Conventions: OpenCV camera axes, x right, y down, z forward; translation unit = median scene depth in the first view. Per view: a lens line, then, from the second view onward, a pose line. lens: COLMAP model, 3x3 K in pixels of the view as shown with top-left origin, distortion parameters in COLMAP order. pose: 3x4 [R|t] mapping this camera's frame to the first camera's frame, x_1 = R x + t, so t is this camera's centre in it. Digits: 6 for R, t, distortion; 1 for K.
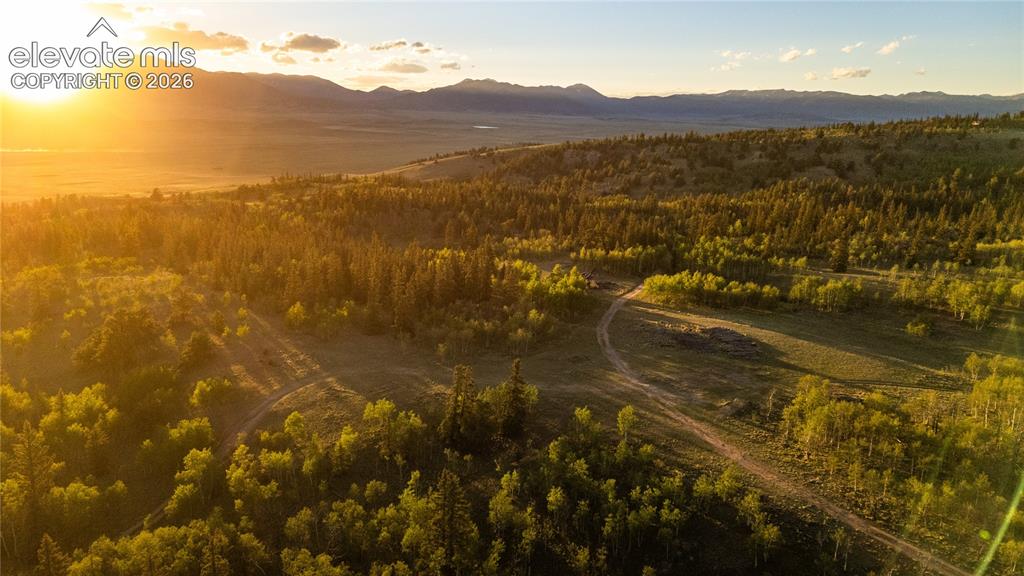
lens RADIAL K [[736.6, 0, 512.0], [0, 736.6, 288.0], [0, 0, 1]] dist [0.077934, -0.091796]
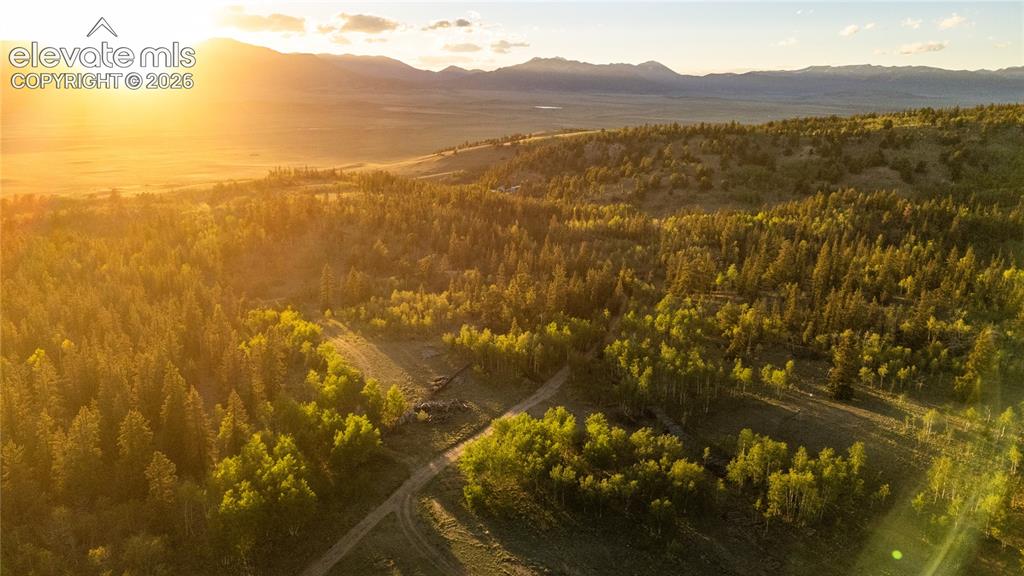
lens RADIAL K [[736.6, 0, 512.0], [0, 736.6, 288.0], [0, 0, 1]] dist [0.077934, -0.091796]
pose [[0.995687, 0.018182, -0.090979, 0.069779], [-0.015735, 0.999497, 0.027542, -0.037758], [0.091434, -0.025992, 0.995472, 0.115685]]
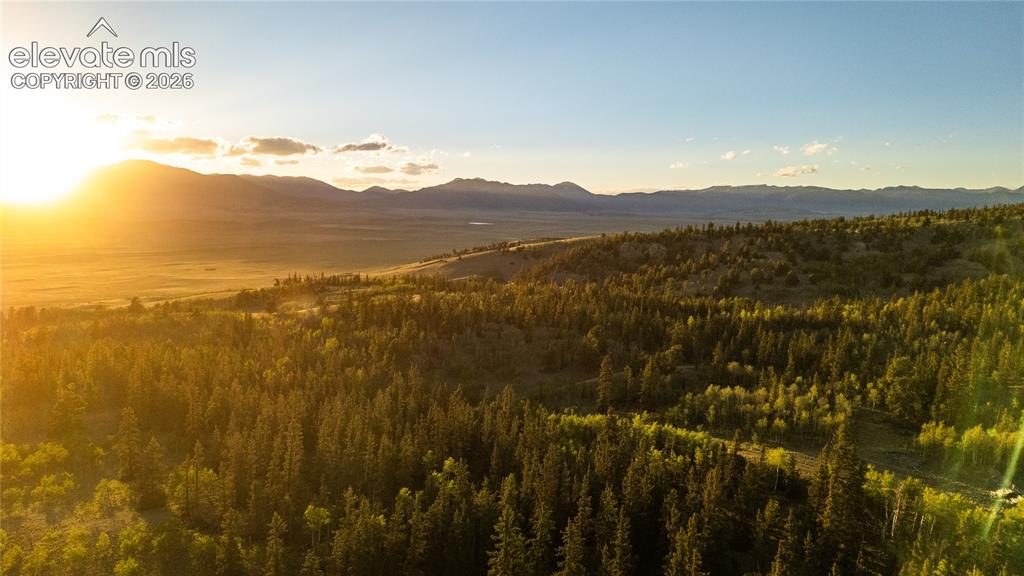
lens RADIAL K [[736.6, 0, 512.0], [0, 736.6, 288.0], [0, 0, 1]] dist [0.077934, -0.091796]
pose [[0.999777, -0.013579, 0.016153, -0.071290], [0.015521, 0.991799, -0.126858, -0.029302], [-0.014298, 0.127081, 0.991789, 0.164656]]
